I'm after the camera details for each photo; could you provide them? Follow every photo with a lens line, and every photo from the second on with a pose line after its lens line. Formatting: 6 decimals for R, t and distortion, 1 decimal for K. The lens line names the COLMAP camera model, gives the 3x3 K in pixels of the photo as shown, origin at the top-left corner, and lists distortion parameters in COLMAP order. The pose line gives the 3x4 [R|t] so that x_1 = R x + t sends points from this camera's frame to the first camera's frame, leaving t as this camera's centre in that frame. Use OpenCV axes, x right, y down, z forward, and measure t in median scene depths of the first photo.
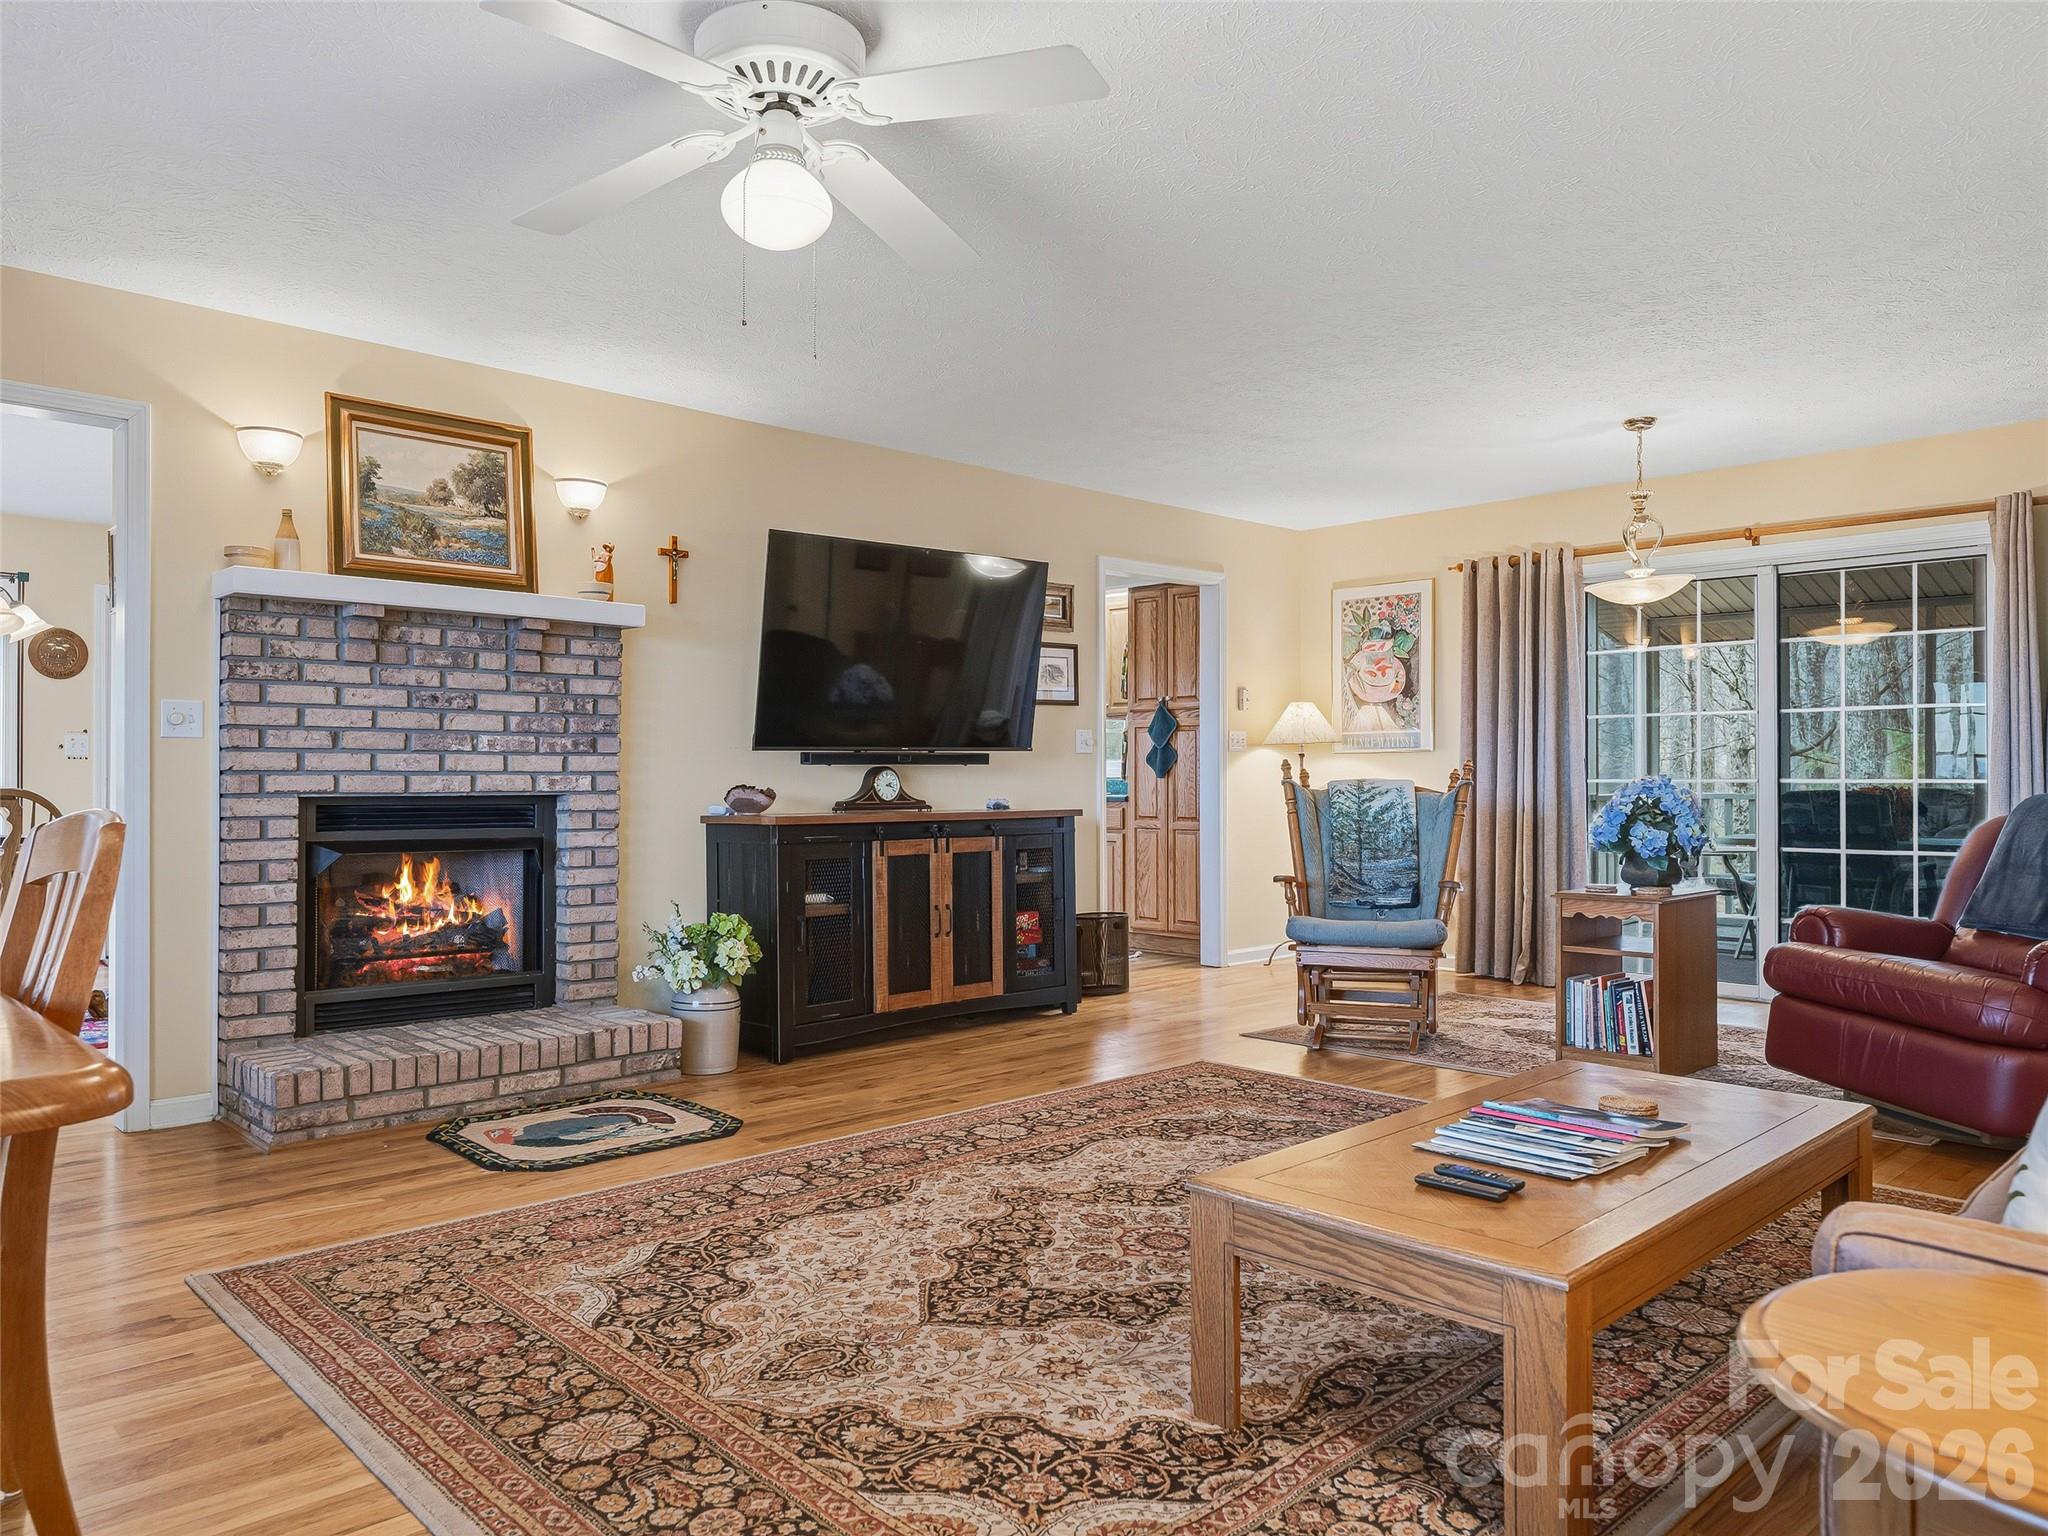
lens RADIAL K [[1377.1, 0, 942.8], [0, 1377.1, 771.8], [0, 0, 1]] dist [-0.003278, 0.000444]
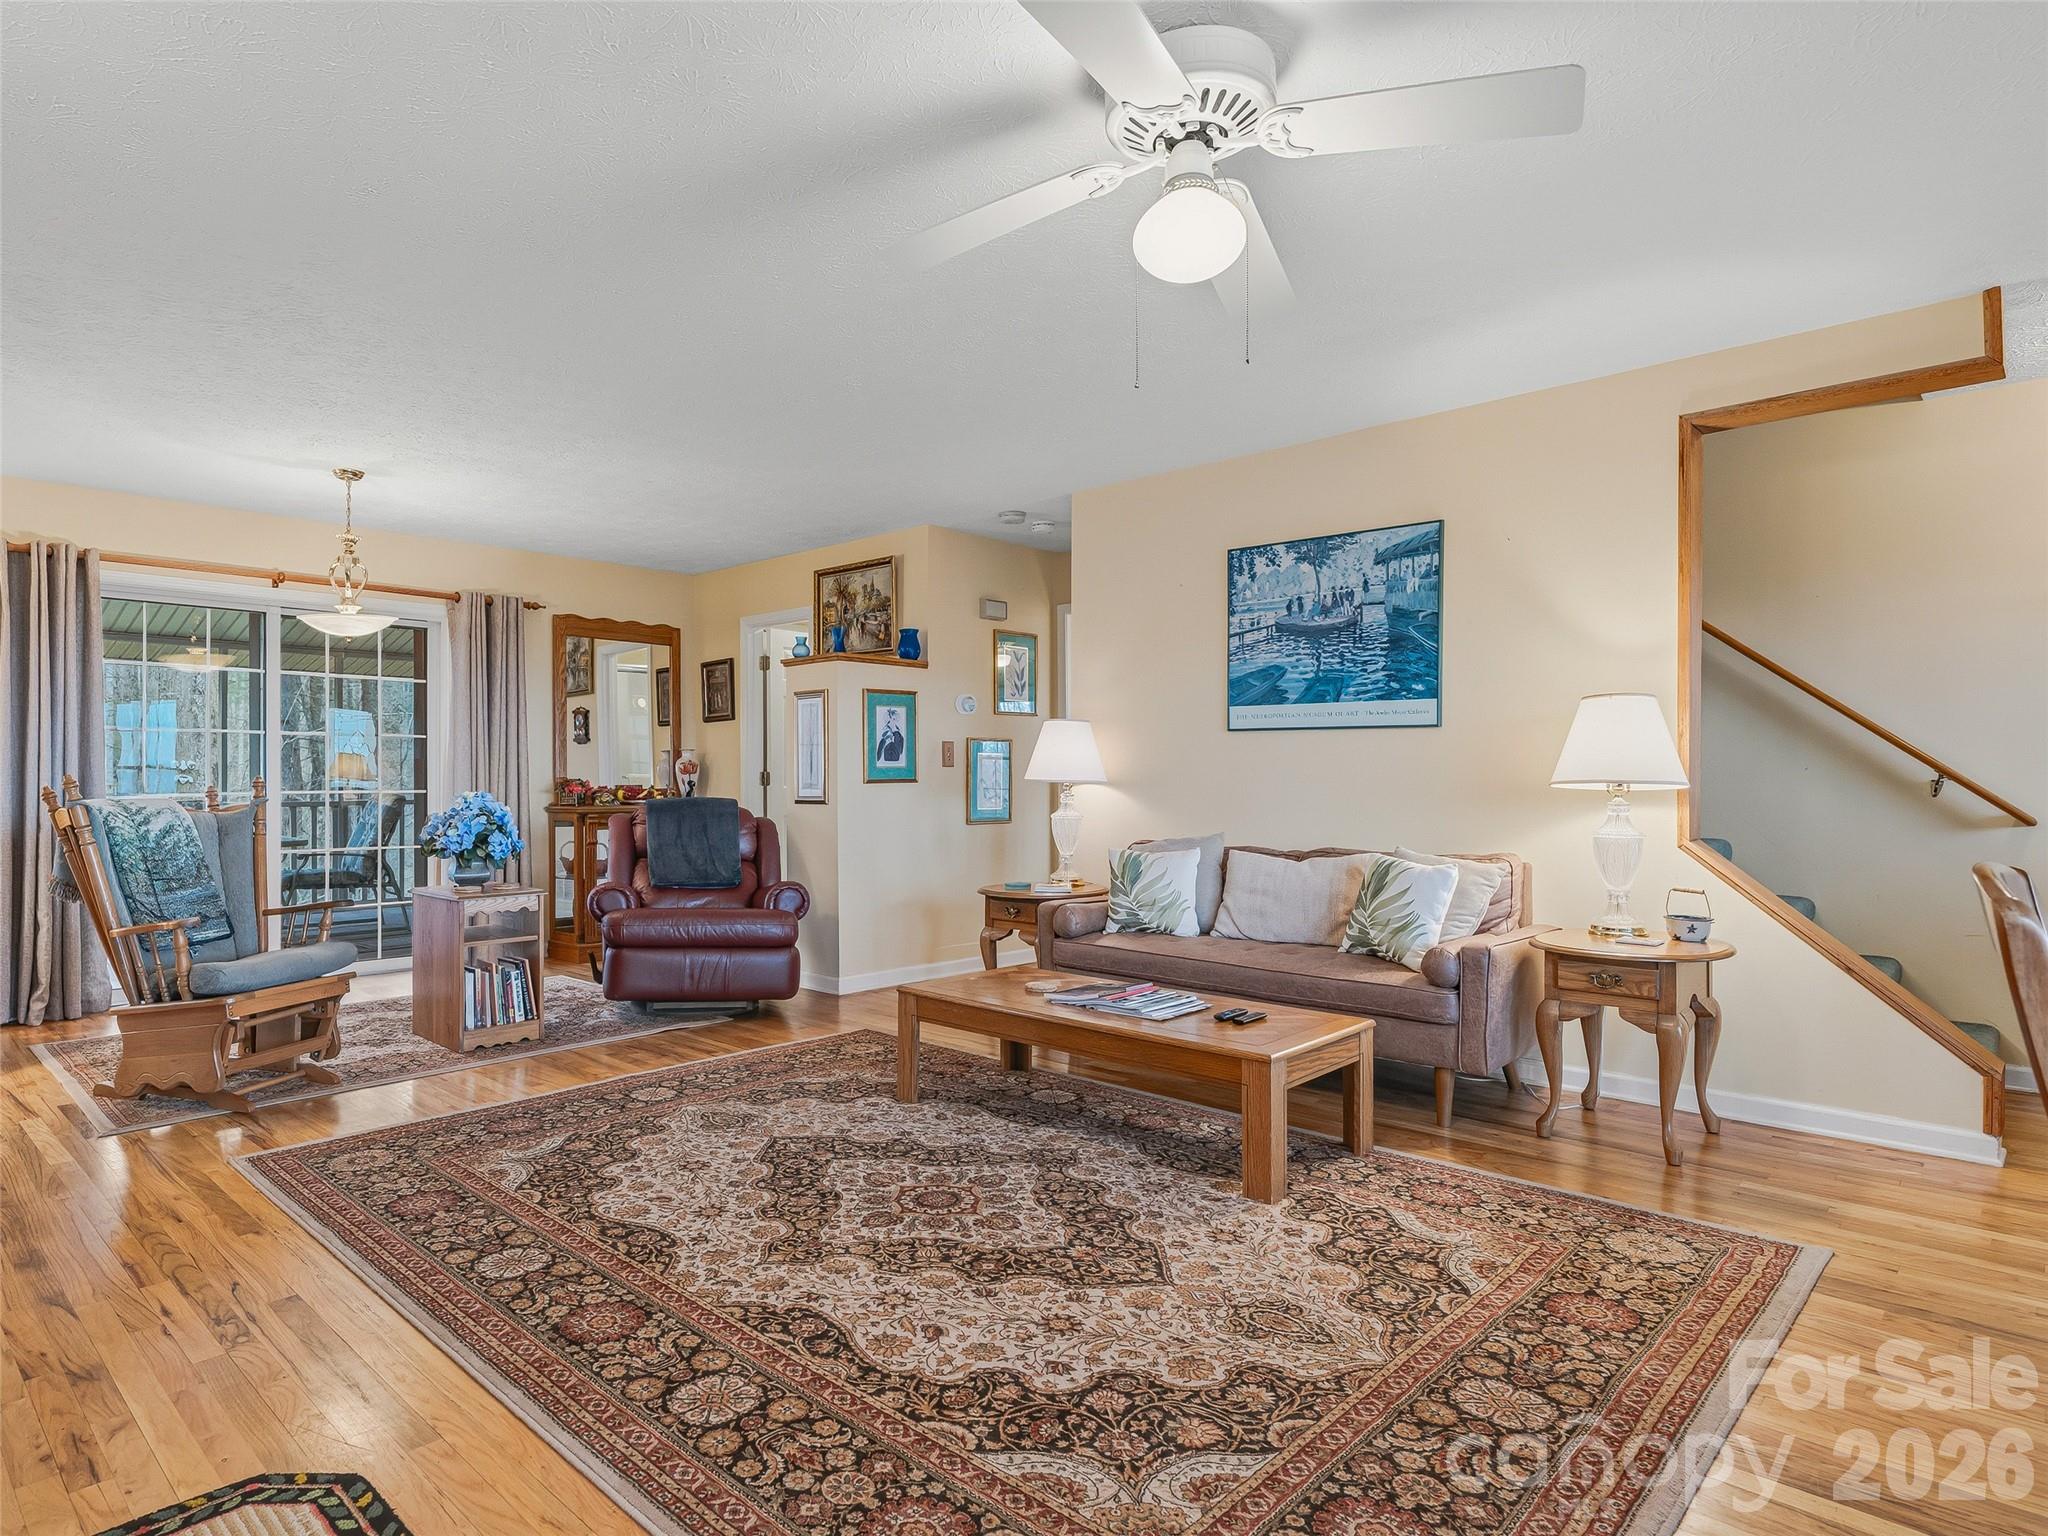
lens RADIAL K [[1154.8, 0, 928.5], [0, 1154.8, 777.7], [0, 0, 1]] dist [-0.002406, 0.000271]
pose [[-0.043271, -0.000665, 0.999063, -0.575097], [-0.001839, 0.999998, 0.000586, -0.011776], [-0.999062, -0.001812, -0.043272, 0.742672]]
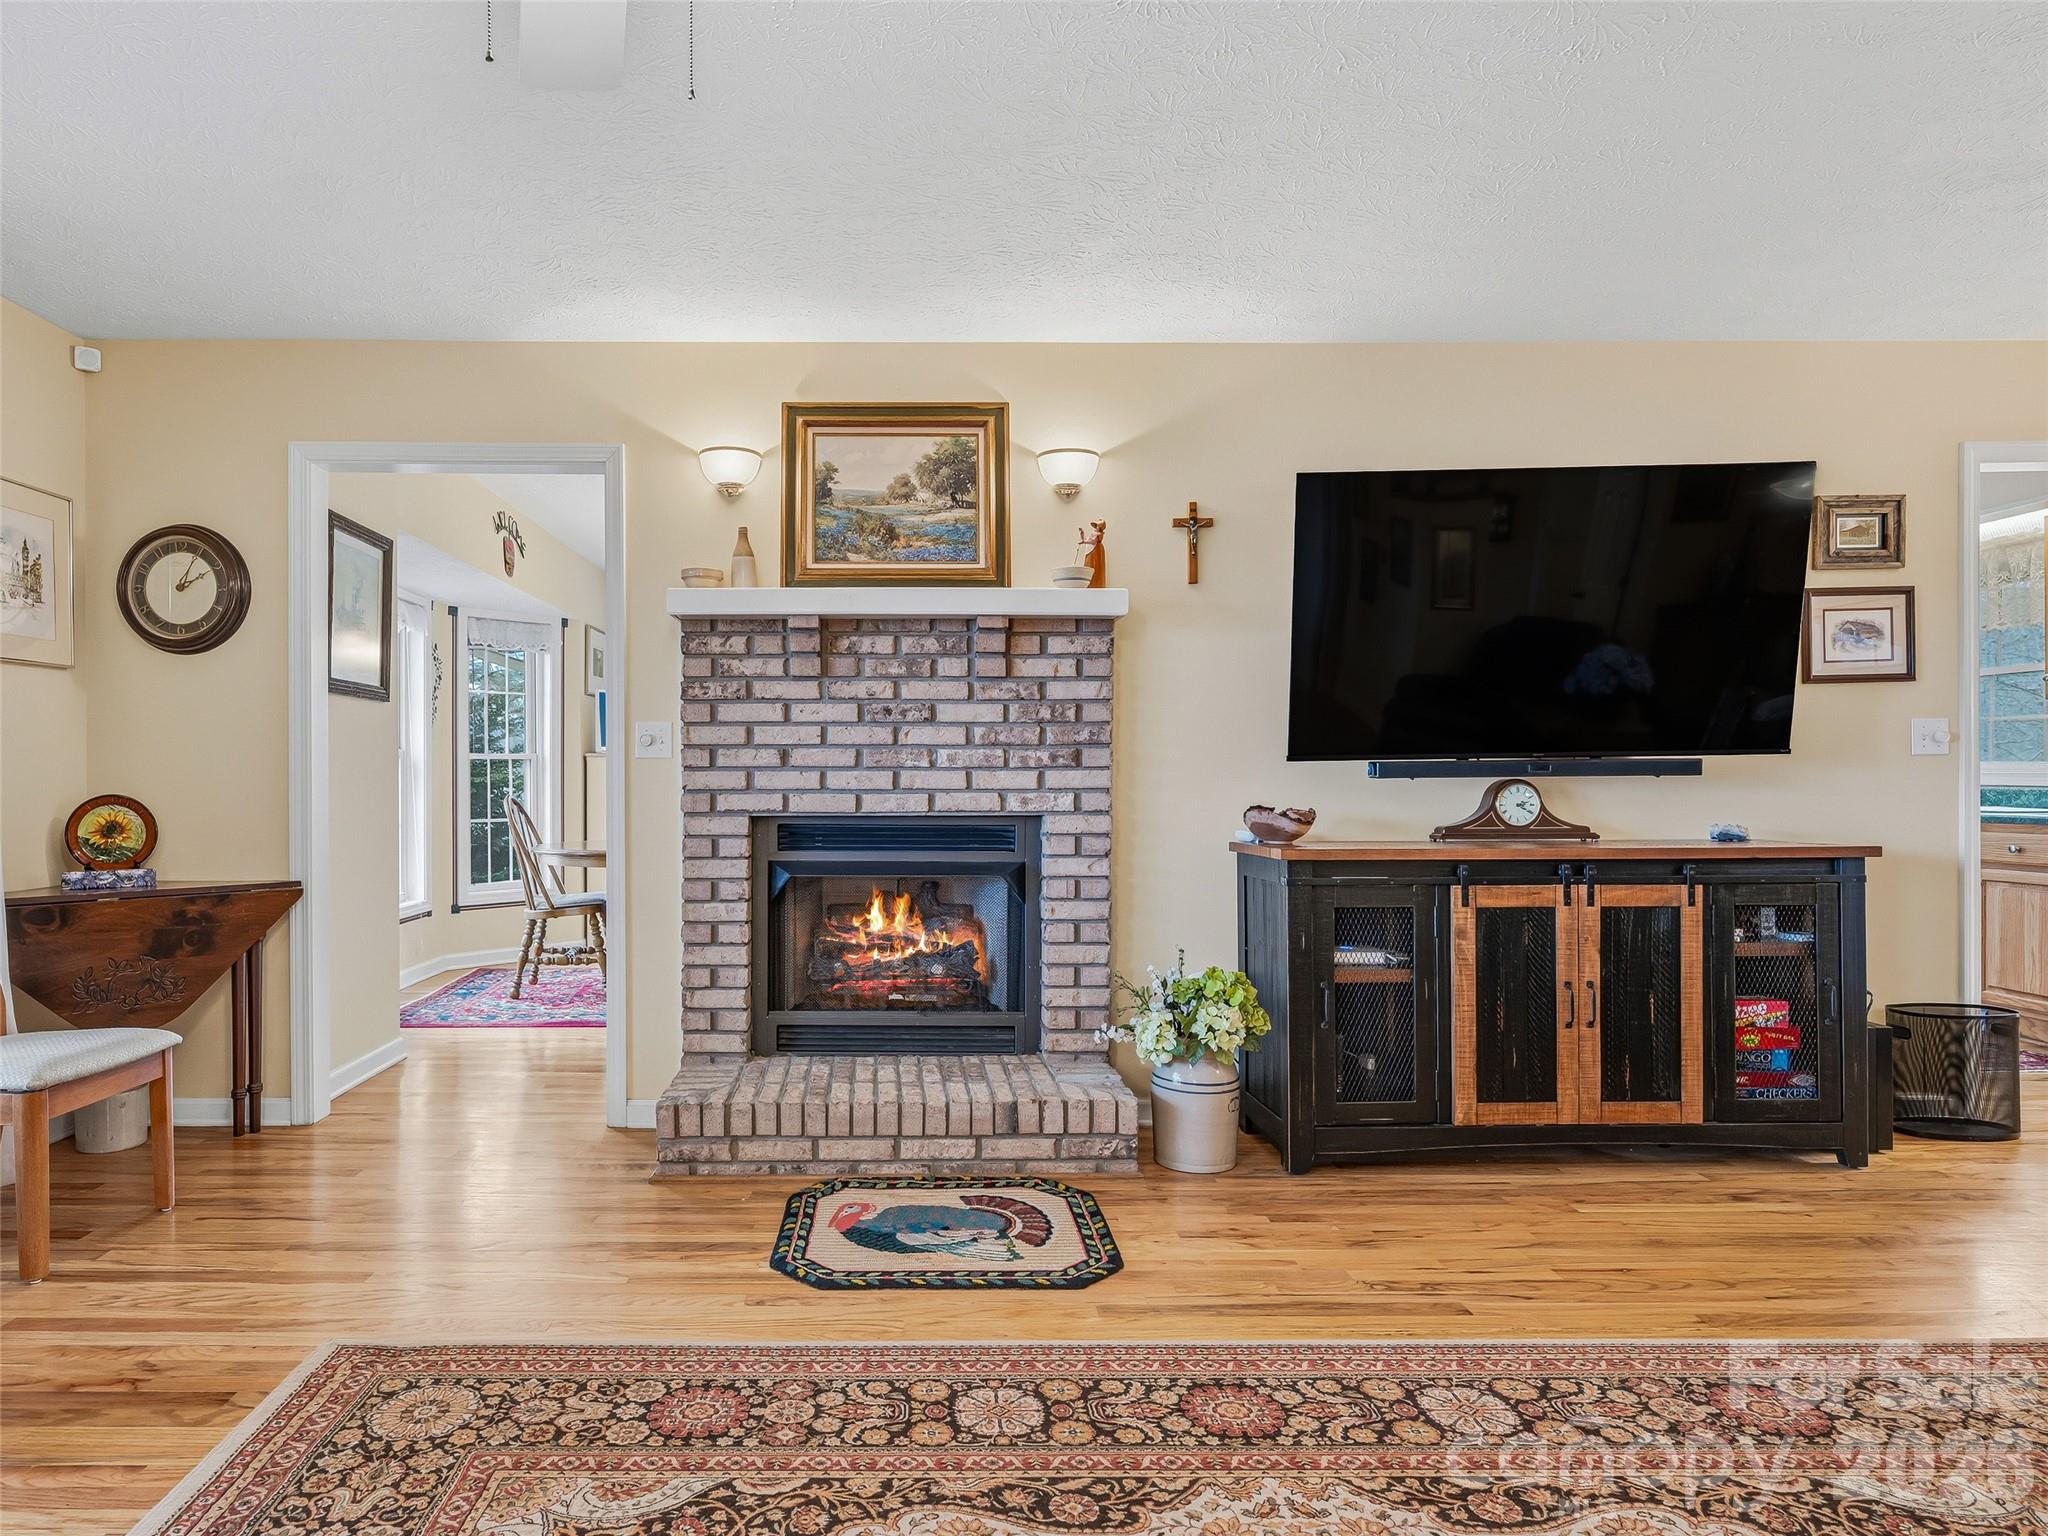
lens RADIAL K [[1195.7, 0, 905.1], [0, 1195.7, 784.1], [0, 0, 1]] dist [-0.003049, 0.001407]
pose [[0.747189, 0.002401, -0.664607, 0.188193], [0.005211, 0.999942, 0.009471, -0.012319], [0.664591, -0.010540, 0.747133, 0.430479]]
